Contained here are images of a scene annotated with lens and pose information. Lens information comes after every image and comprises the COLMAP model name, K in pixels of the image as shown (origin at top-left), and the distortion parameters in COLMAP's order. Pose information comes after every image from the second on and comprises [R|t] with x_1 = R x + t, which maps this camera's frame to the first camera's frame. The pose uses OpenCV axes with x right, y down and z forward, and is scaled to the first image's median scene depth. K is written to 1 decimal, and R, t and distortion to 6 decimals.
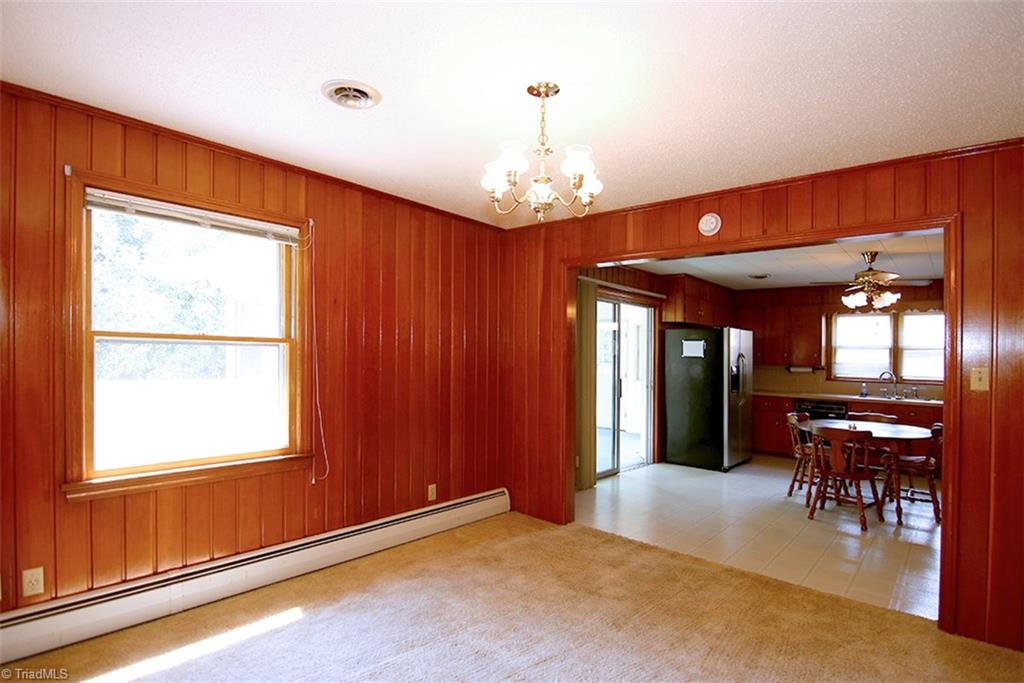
lens RADIAL K [[497.9, 0, 512.0], [0, 497.9, 341.5], [0, 0, 1]] dist [-0.031675, -0.000576]
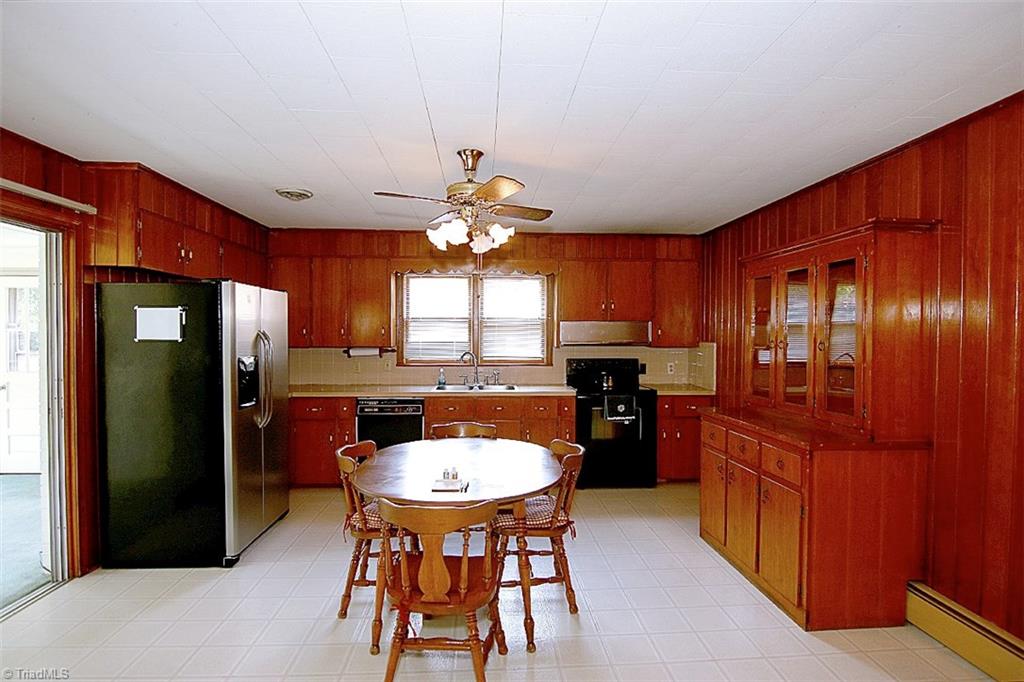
lens RADIAL K [[497.9, 0, 512.0], [0, 497.9, 341.0], [0, 0, 1]] dist [-0.031675, -0.000576]
pose [[0.690731, -0.032904, 0.722362, 0.251541], [-0.004811, 0.998733, 0.050093, 0.005973], [-0.723095, -0.038076, 0.689698, 0.410553]]
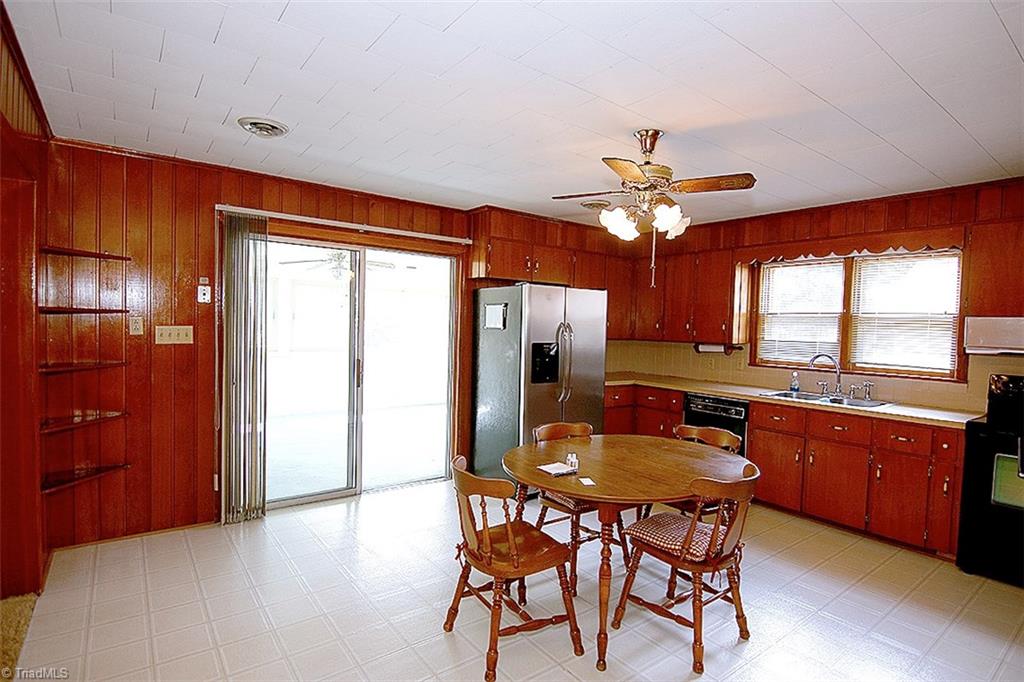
lens RADIAL K [[497.9, 0, 512.0], [0, 497.9, 341.0], [0, 0, 1]] dist [-0.031675, -0.000576]
pose [[0.986394, 0.008655, -0.164171, 0.474074], [-0.000764, 0.998844, 0.048070, 0.015705], [0.164398, -0.047290, 0.985260, 0.319473]]
